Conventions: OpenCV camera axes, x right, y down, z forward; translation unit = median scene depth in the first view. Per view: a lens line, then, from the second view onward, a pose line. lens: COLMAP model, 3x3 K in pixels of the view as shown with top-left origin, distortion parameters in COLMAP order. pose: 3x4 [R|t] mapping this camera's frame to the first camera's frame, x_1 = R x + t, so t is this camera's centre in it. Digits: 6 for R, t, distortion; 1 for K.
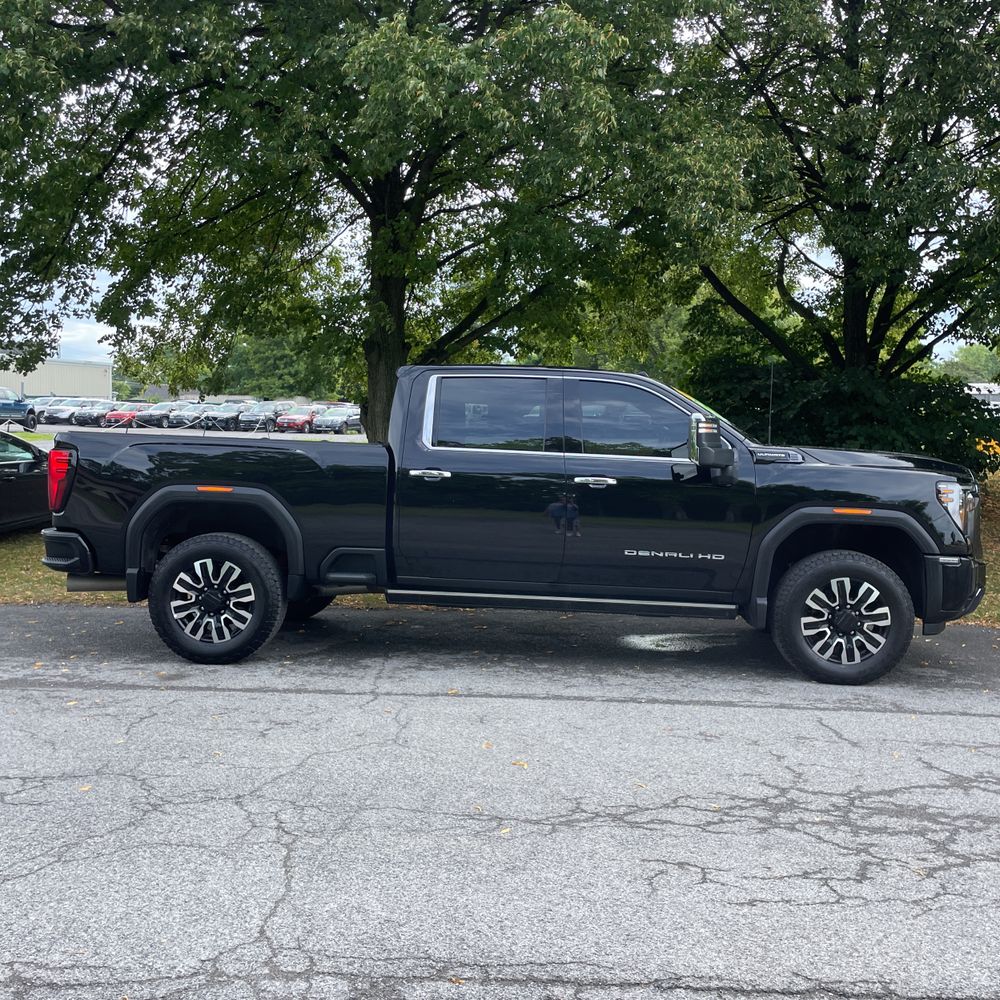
lens RADIAL K [[1017.5, 0, 497.4], [0, 1017.5, 503.7], [0, 0, 1]] dist [0.037528, 0.000000]
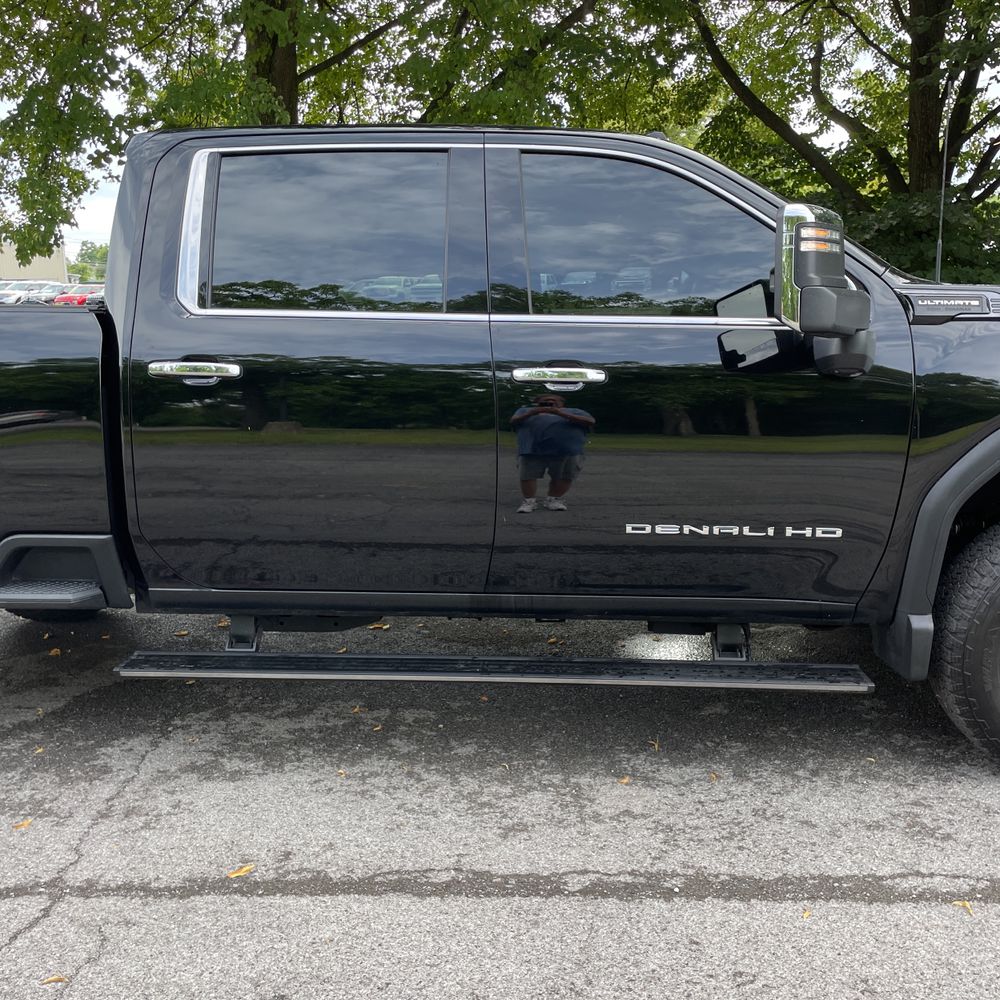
lens RADIAL K [[1017.5, 0, 504.5], [0, 1017.5, 501.3], [0, 0, 1]] dist [0.037528, 0.000000]
pose [[0.999401, -0.032362, 0.012270, 0.062174], [0.030692, 0.992548, 0.117922, -0.019969], [-0.015995, -0.117474, 0.992947, 0.523602]]
